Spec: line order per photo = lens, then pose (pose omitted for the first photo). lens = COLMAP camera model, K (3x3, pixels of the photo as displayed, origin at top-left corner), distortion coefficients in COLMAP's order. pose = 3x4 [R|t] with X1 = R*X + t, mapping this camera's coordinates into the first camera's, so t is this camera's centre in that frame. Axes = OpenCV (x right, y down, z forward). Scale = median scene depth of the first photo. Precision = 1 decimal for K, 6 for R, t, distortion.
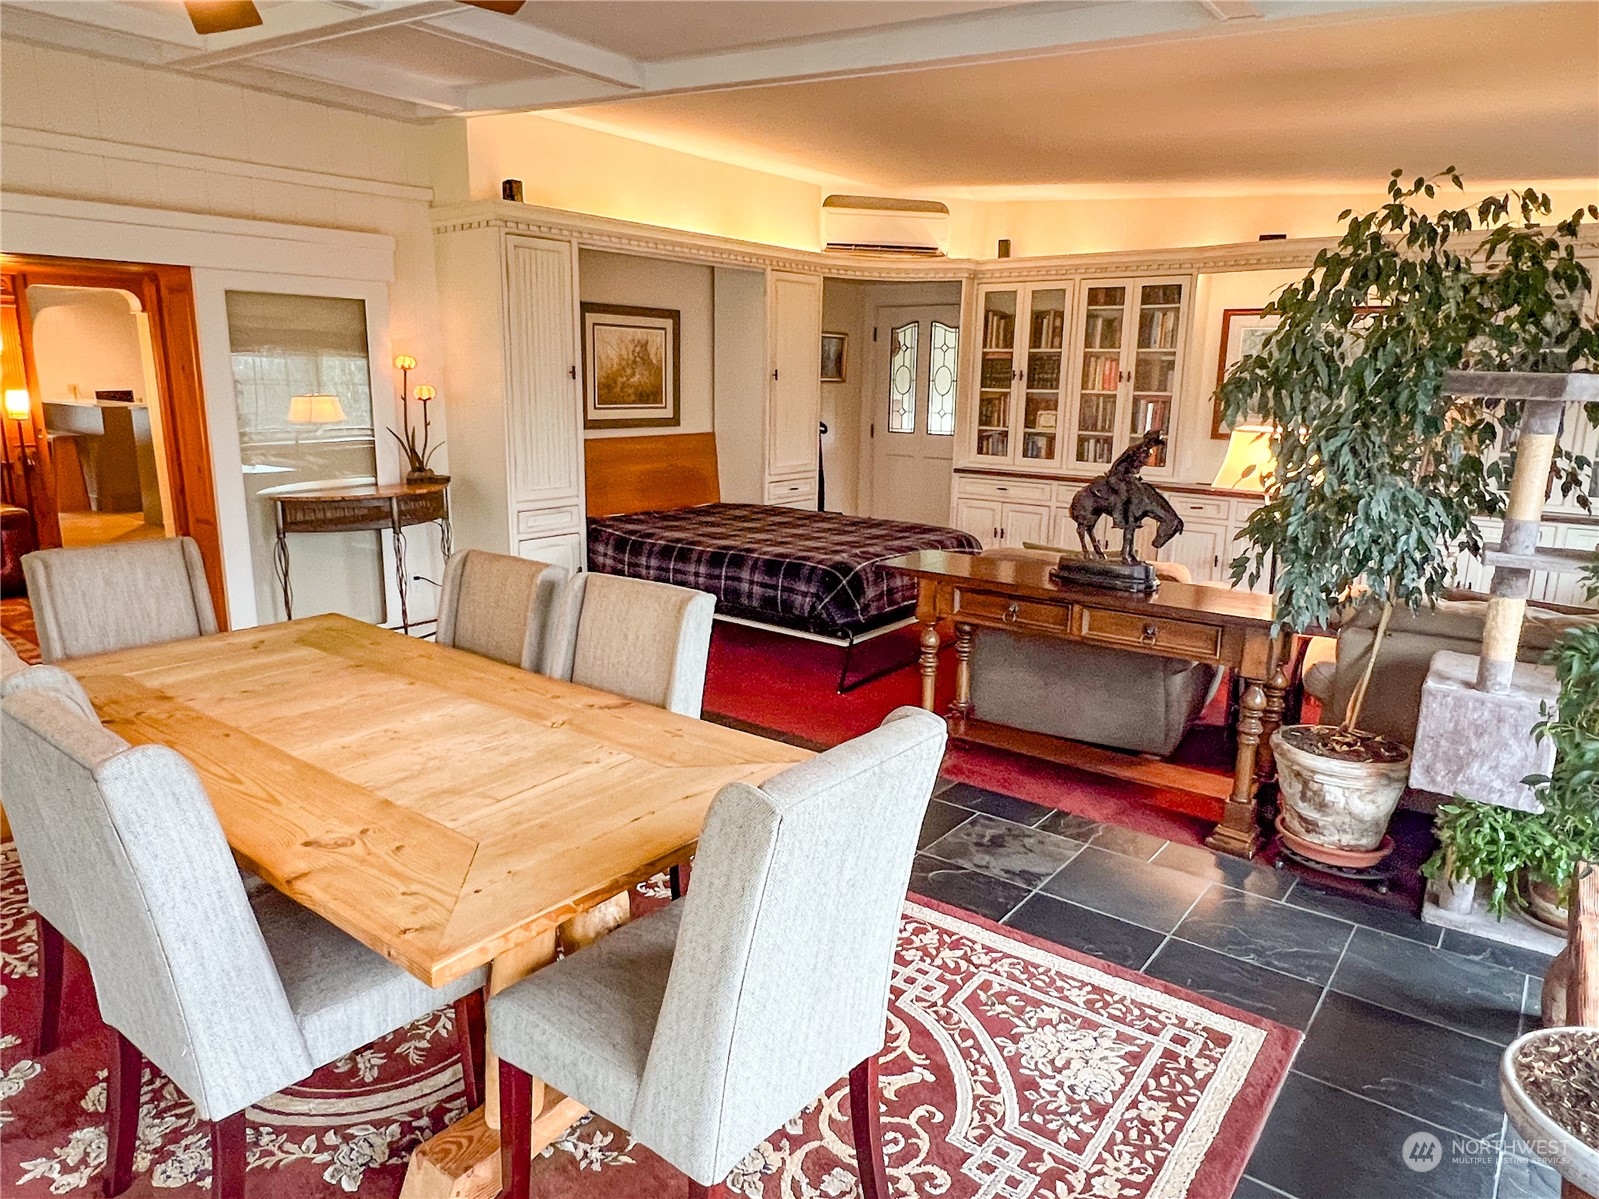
lens RADIAL K [[1026.2, 0, 784.4], [0, 1026.2, 597.7], [0, 0, 1]] dist [0.008627, -0.009109]
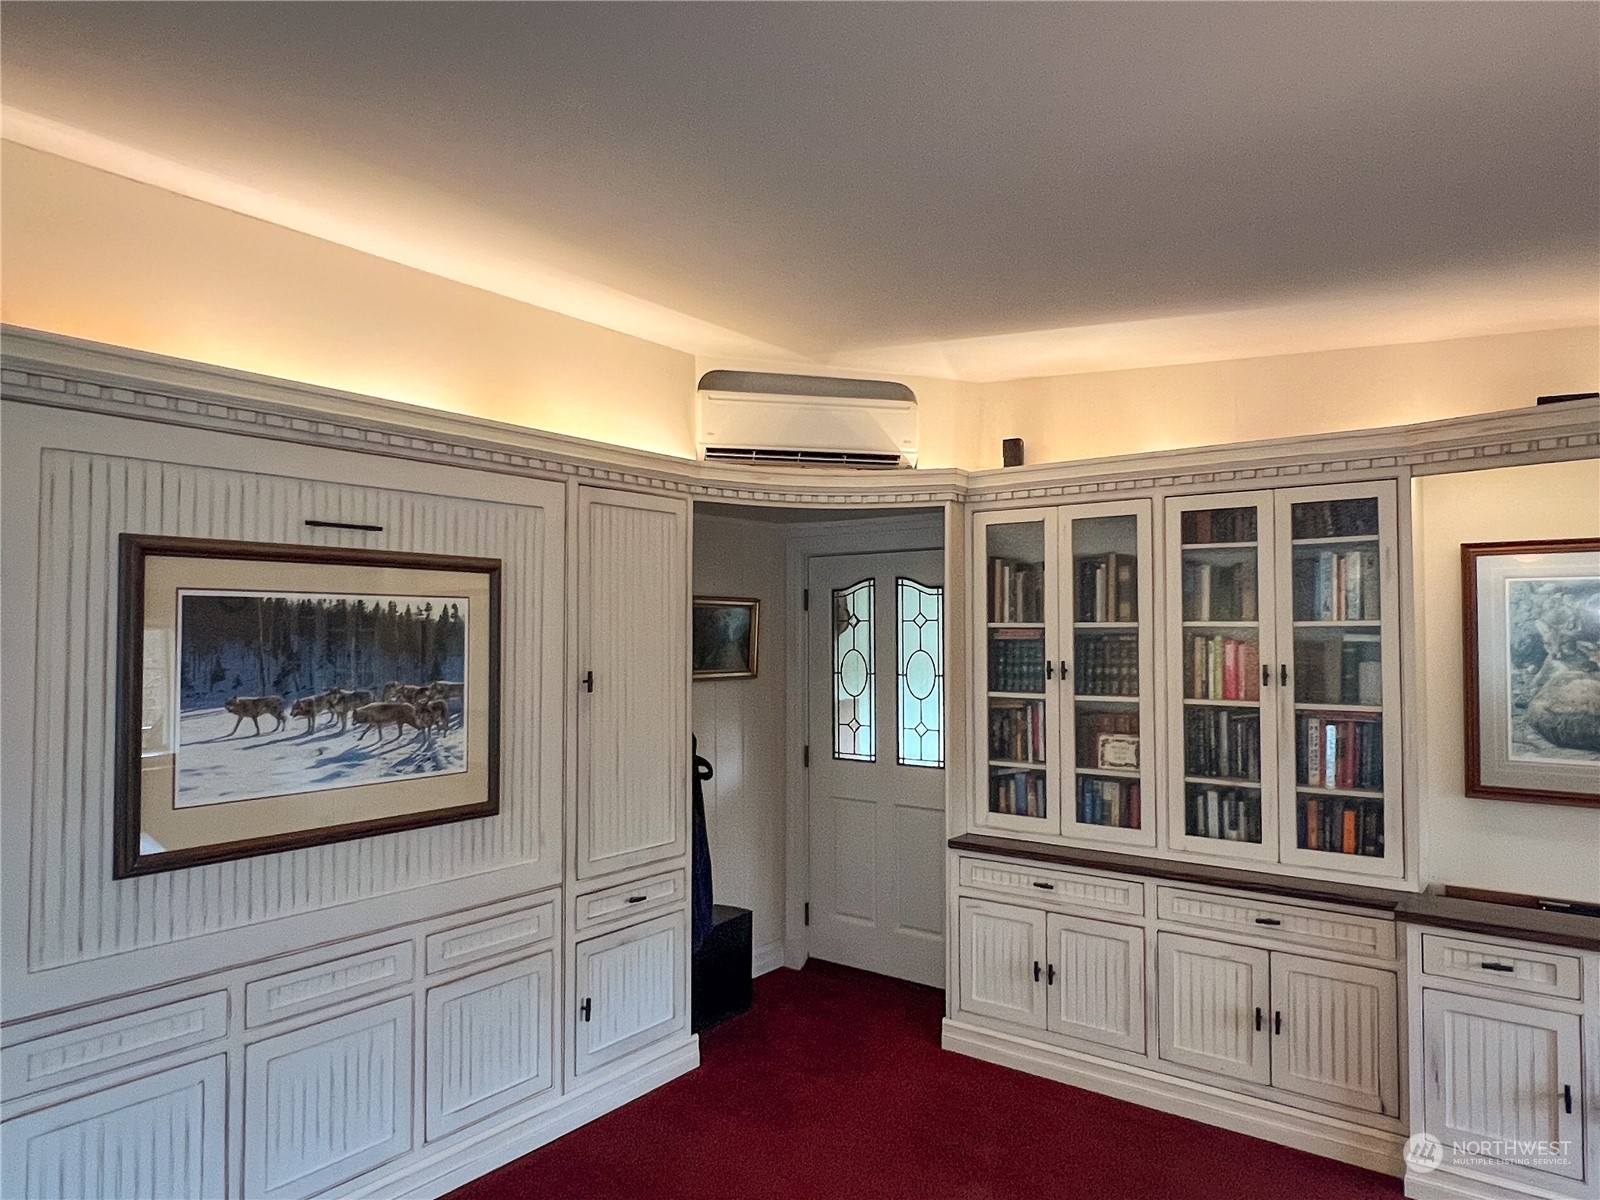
lens RADIAL K [[1026.8, 0, 786.8], [0, 1026.8, 605.9], [0, 0, 1]] dist [0.008627, -0.009109]
pose [[0.999771, -0.014758, 0.015494, 0.076528], [0.018042, 0.970706, -0.239592, -0.121379], [-0.011504, 0.239817, 0.970750, 0.464336]]
